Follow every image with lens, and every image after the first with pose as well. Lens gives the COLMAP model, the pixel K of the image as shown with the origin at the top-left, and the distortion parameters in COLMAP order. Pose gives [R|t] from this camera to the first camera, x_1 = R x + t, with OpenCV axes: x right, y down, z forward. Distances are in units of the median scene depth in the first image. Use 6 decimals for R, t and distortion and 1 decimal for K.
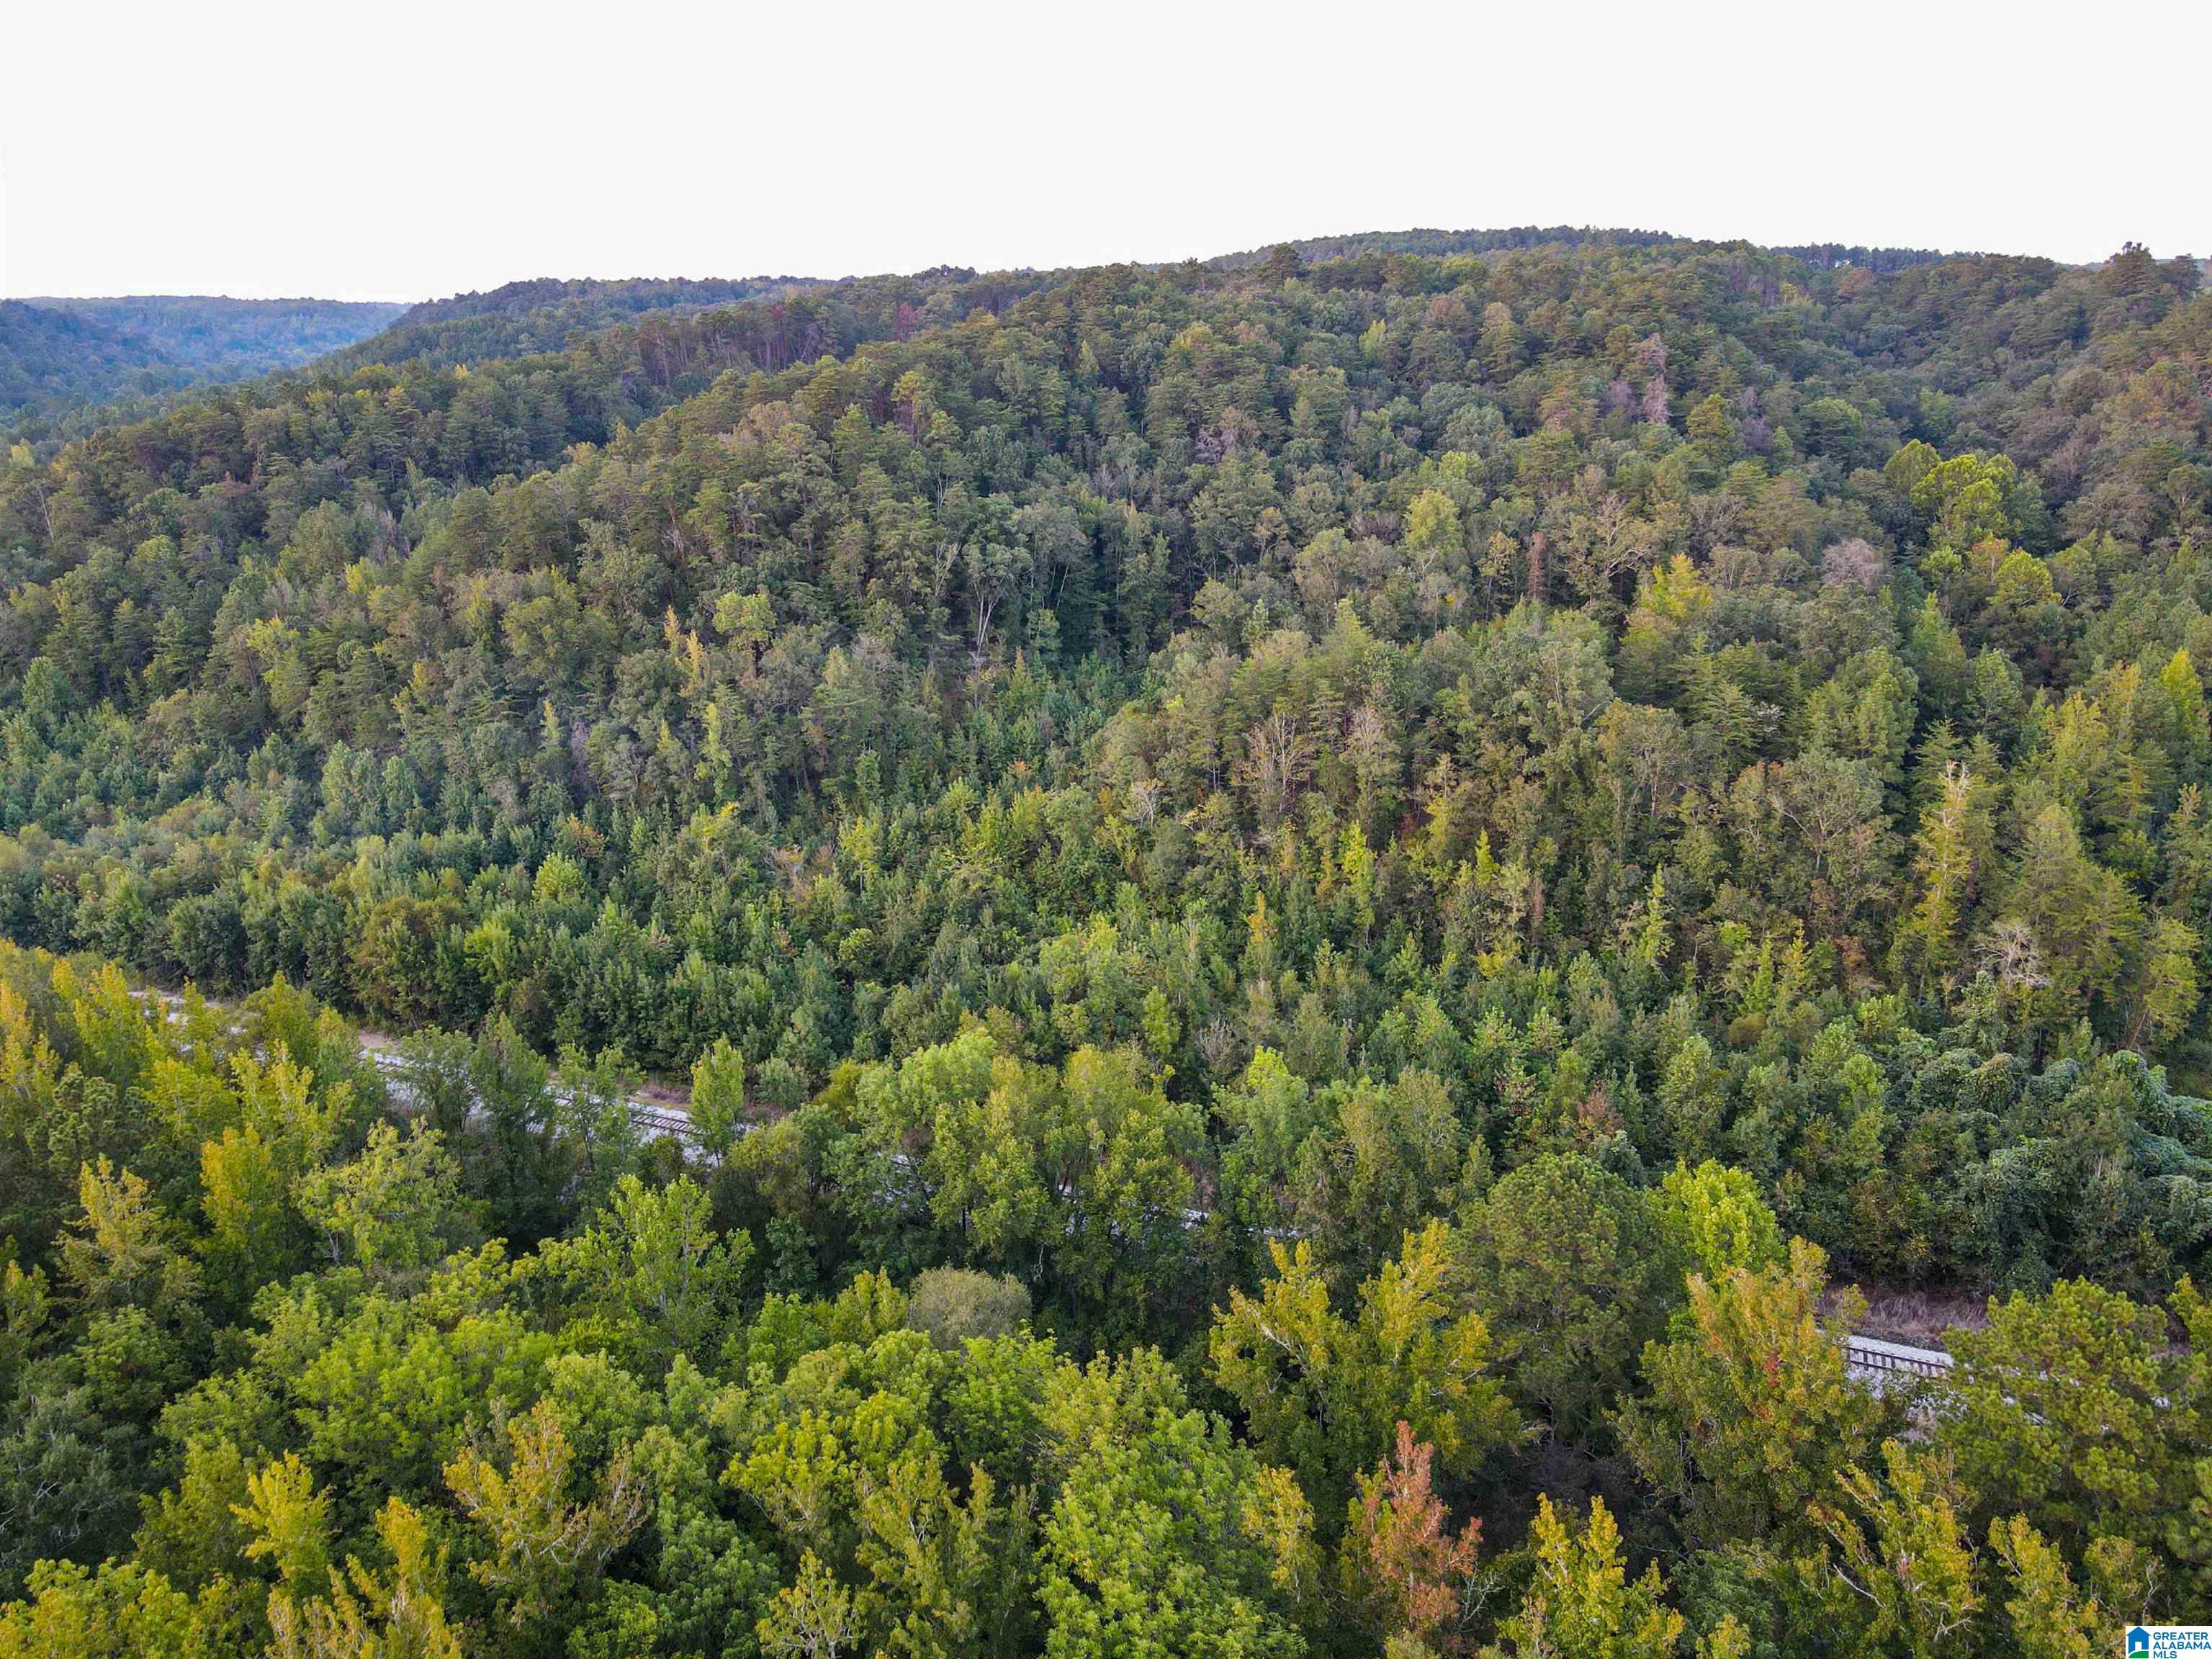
lens RADIAL K [[1553.0, 0, 1095.6], [0, 1553.0, 830.3], [0, 0, 1]] dist [0.000500, 0.016271]
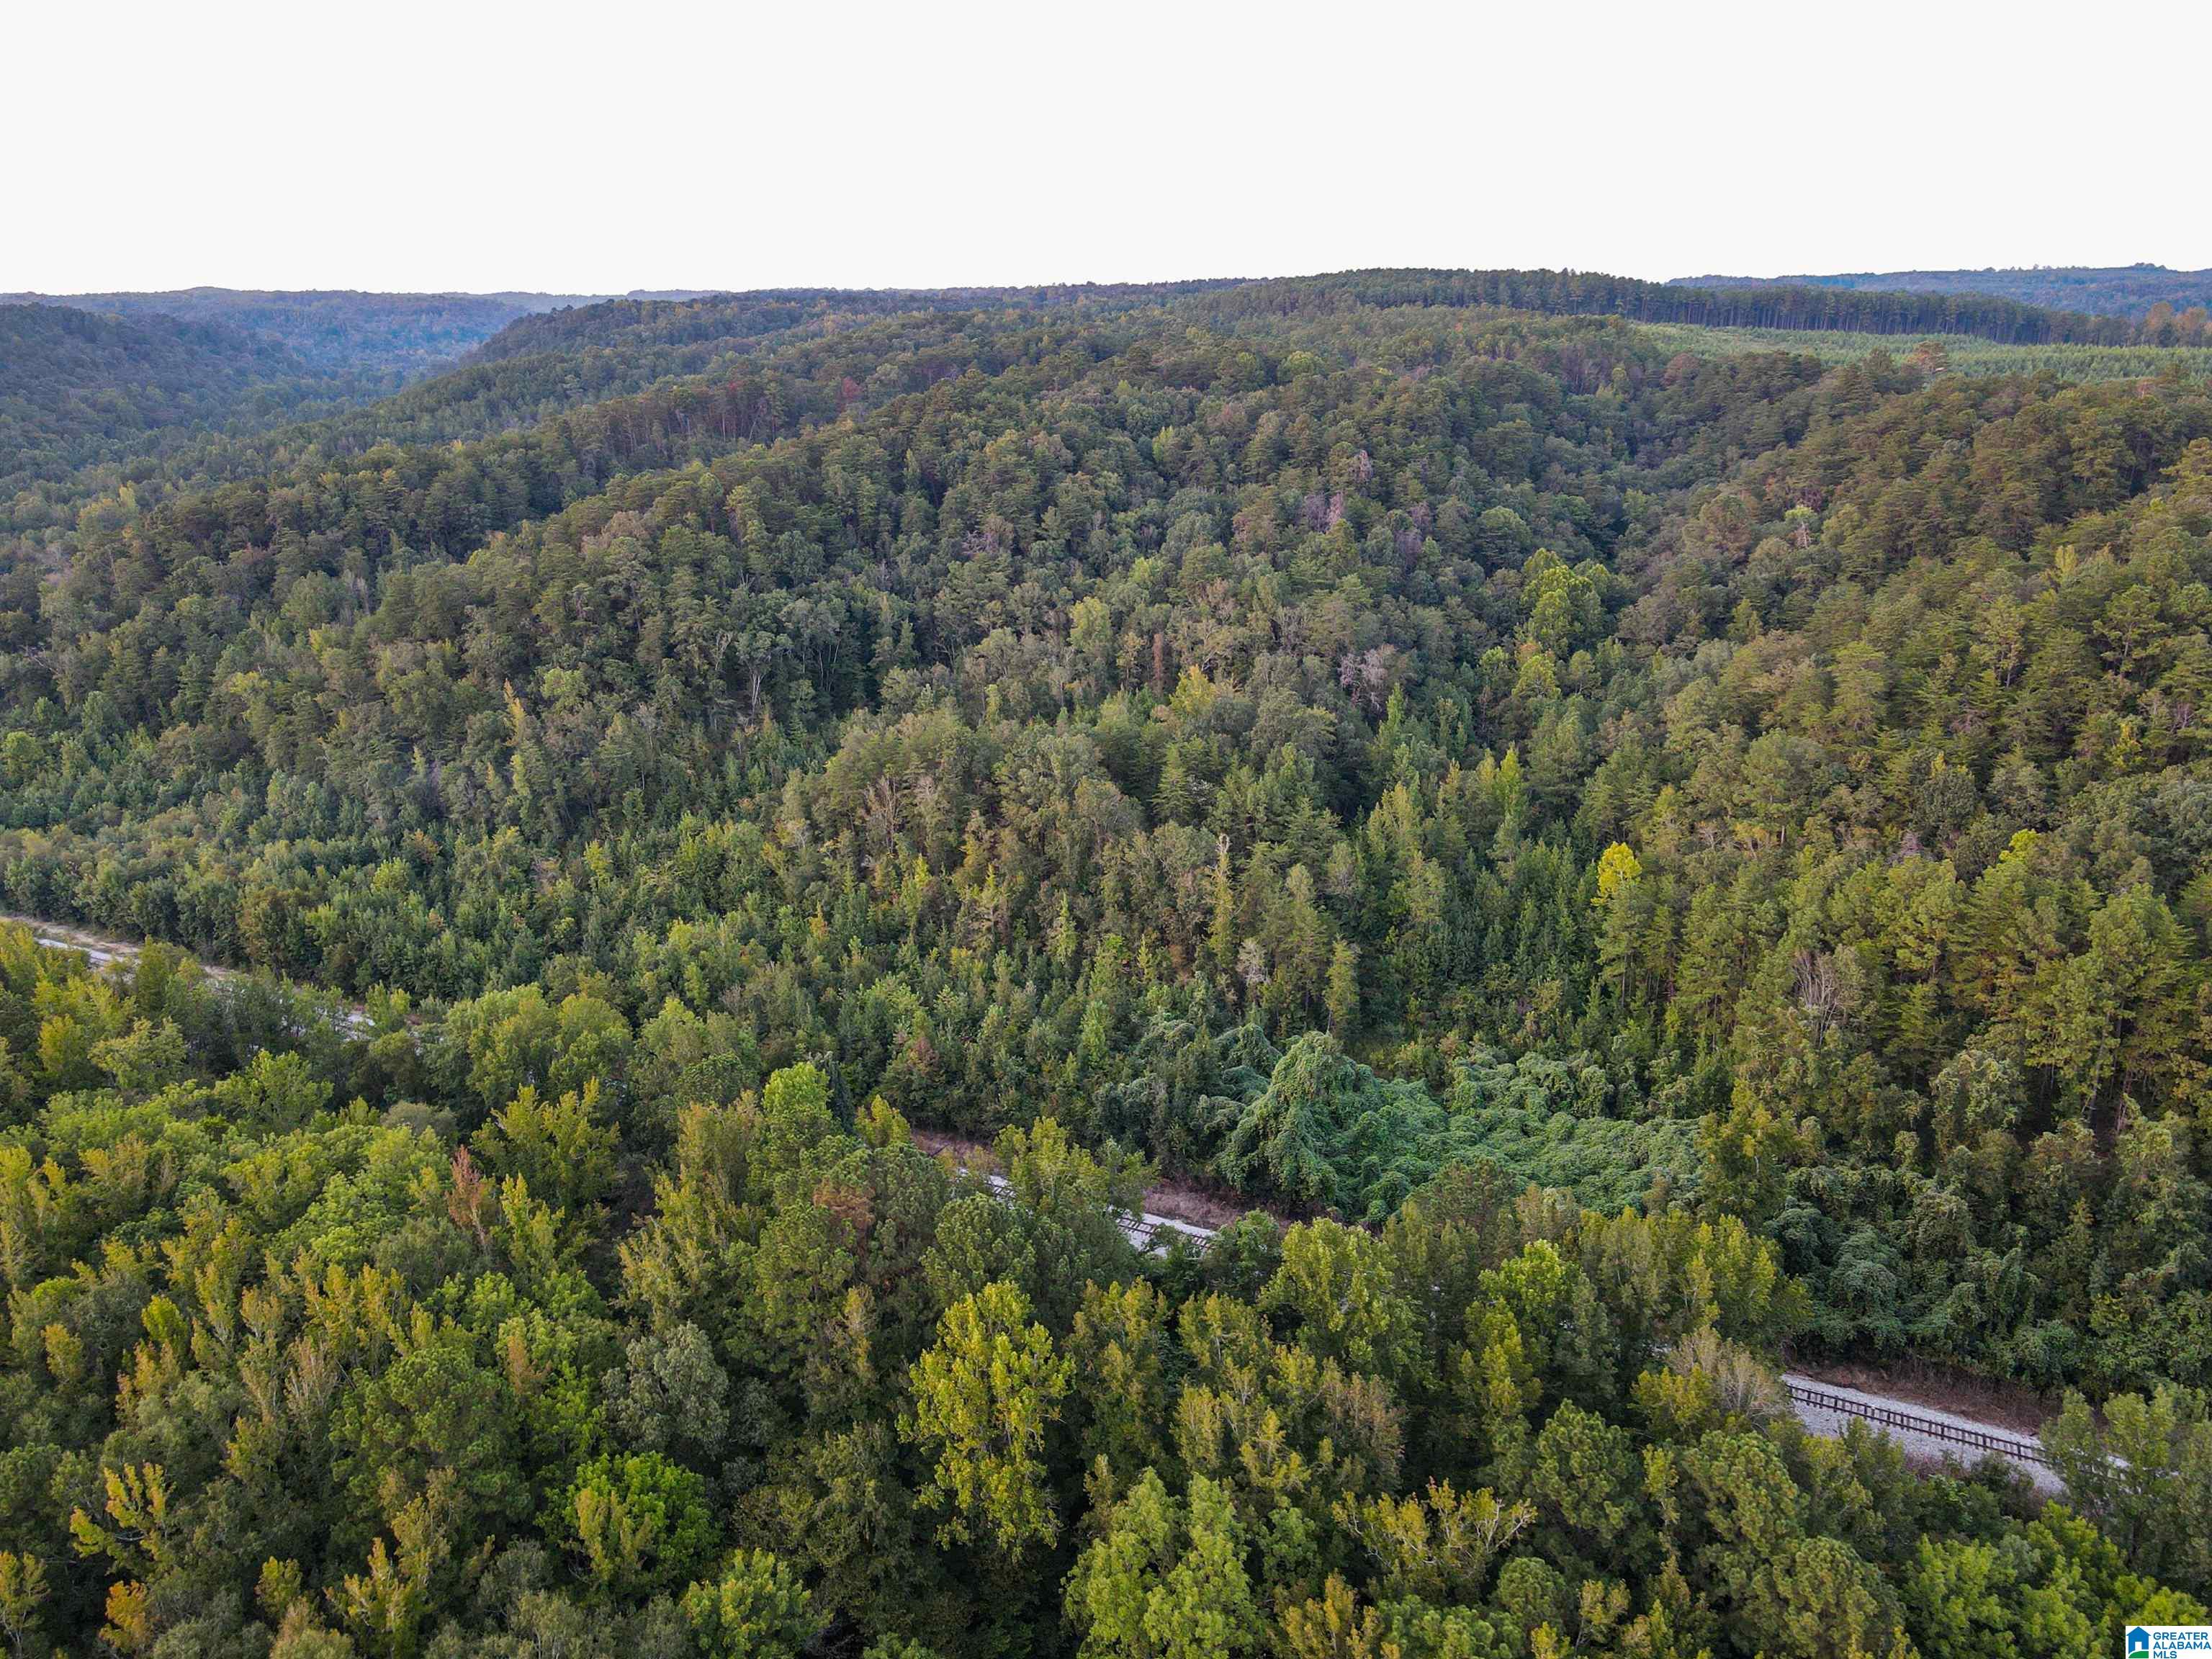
lens RADIAL K [[1553.0, 0, 1116.5], [0, 1553.0, 829.8], [0, 0, 1]] dist [0.000500, 0.016271]
pose [[0.997371, 0.029923, -0.066002, 0.343694], [-0.029039, 0.999476, 0.014317, -0.042328], [0.066395, -0.012363, 0.997717, -0.332568]]
